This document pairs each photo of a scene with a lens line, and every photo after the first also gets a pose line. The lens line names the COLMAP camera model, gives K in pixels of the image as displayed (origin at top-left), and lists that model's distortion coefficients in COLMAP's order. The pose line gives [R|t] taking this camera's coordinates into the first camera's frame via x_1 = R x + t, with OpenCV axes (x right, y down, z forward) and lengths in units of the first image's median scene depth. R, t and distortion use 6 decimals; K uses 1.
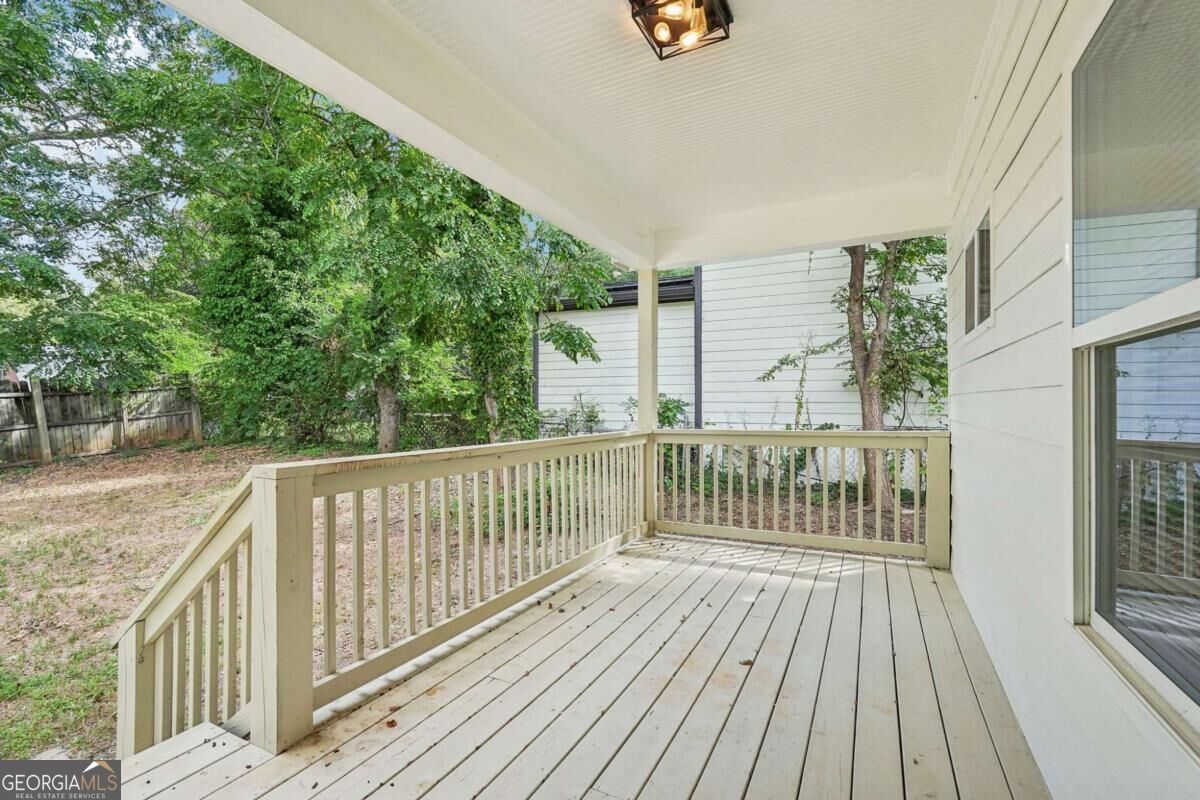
lens RADIAL K [[534.1, 0, 593.9], [0, 534.1, 405.2], [0, 0, 1]] dist [-0.008796, 0.007204]
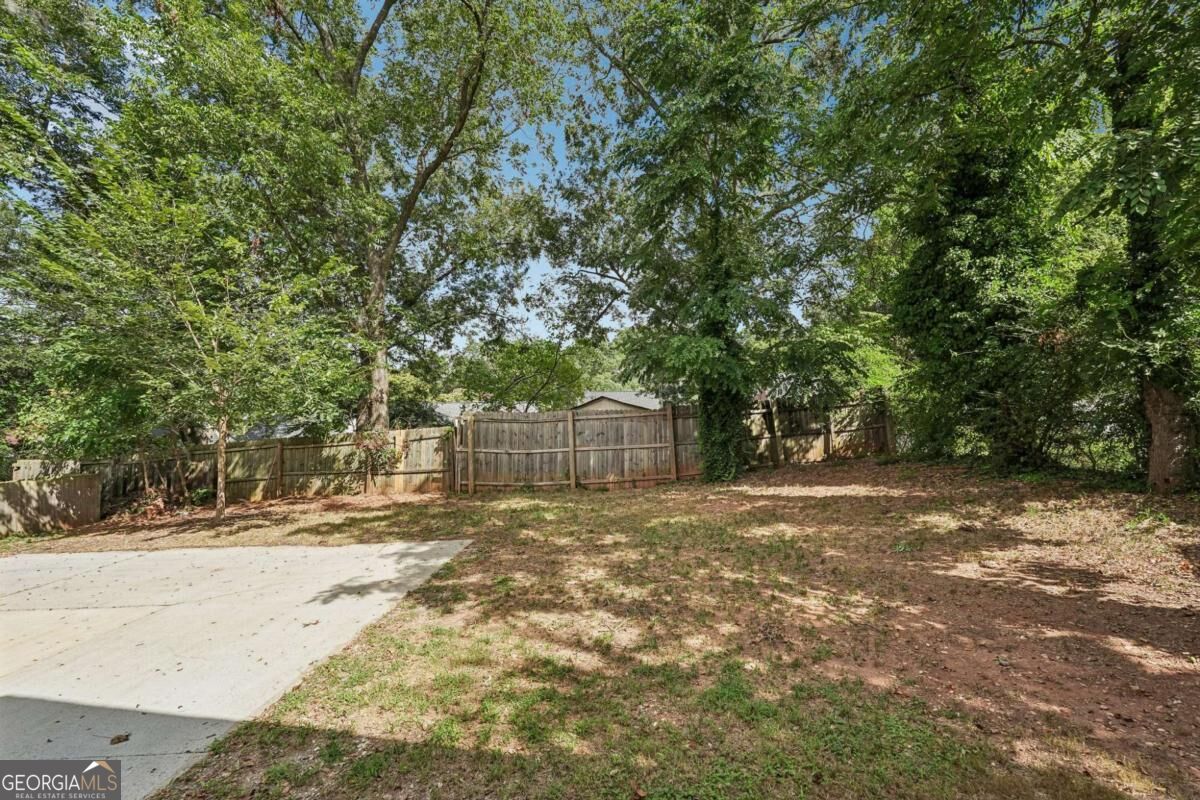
lens RADIAL K [[534.1, 0, 595.8], [0, 534.1, 391.5], [0, 0, 1]] dist [-0.008796, 0.007204]
pose [[0.419732, -0.050894, -0.906220, -0.090362], [0.004674, 0.998535, -0.053914, -0.000007], [0.907636, 0.018394, 0.419355, 0.101626]]
